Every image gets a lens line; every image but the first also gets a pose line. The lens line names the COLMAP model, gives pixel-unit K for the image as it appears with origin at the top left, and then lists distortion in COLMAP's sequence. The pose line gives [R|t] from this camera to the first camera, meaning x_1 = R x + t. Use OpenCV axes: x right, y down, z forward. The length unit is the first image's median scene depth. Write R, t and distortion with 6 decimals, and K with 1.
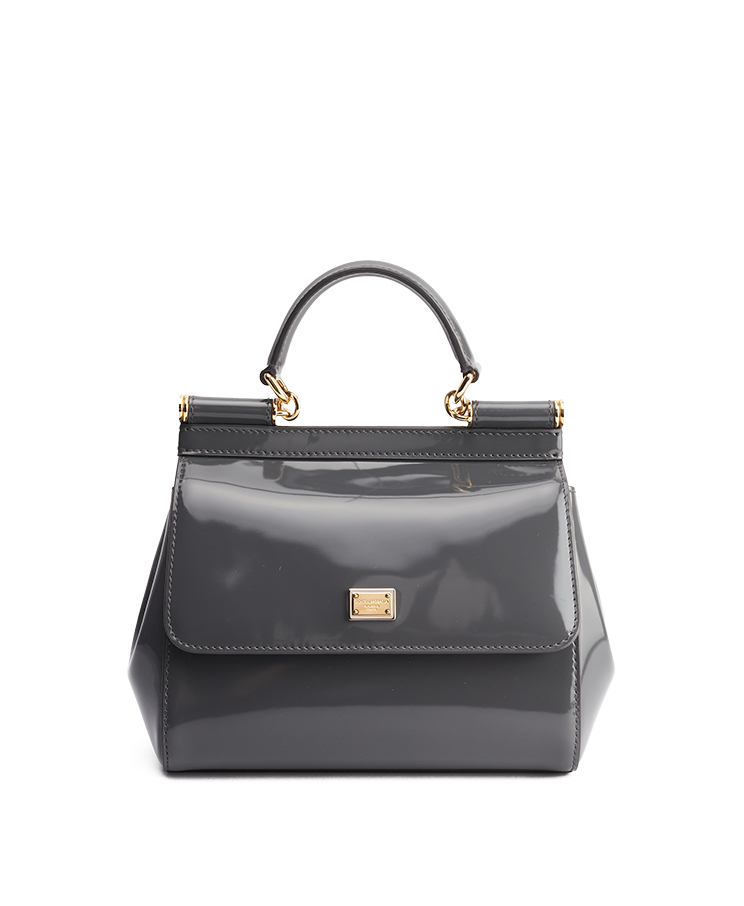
lens RADIAL K [[2165.3, 0, 375.0], [0, 2165.3, 453.6], [0, 0, 1]] dist [0.031610, 0.000000]
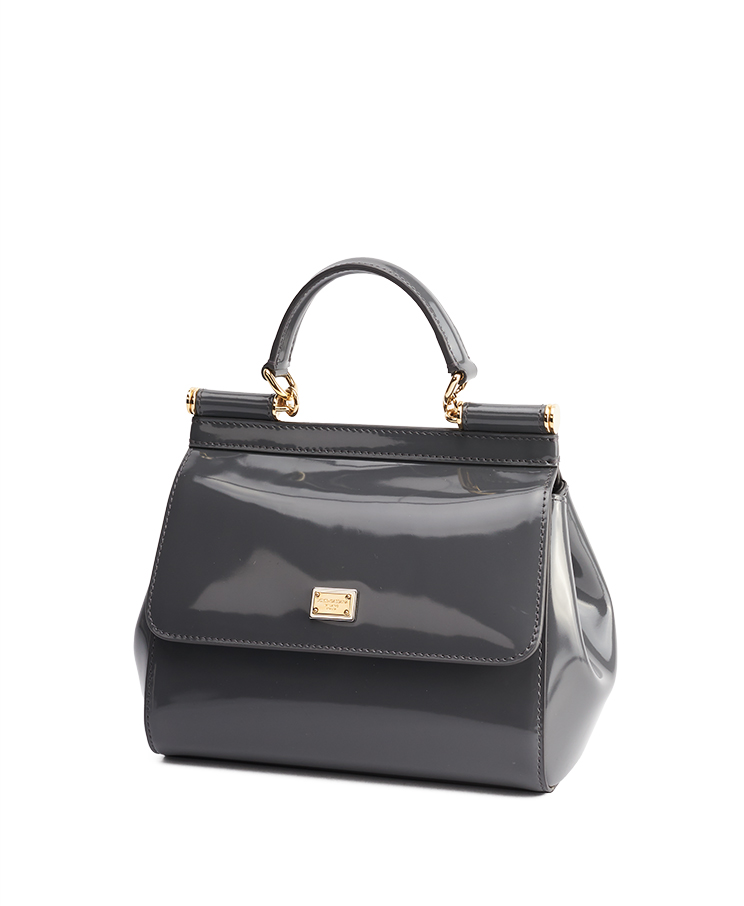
lens RADIAL K [[2165.3, 0, 372.2], [0, 2165.3, 452.3], [0, 0, 1]] dist [0.031610, 0.000000]
pose [[0.943085, 0.039467, -0.330201, 0.327929], [-0.040922, 0.999159, 0.002547, -0.002768], [0.330023, 0.011111, 0.943907, 0.068914]]
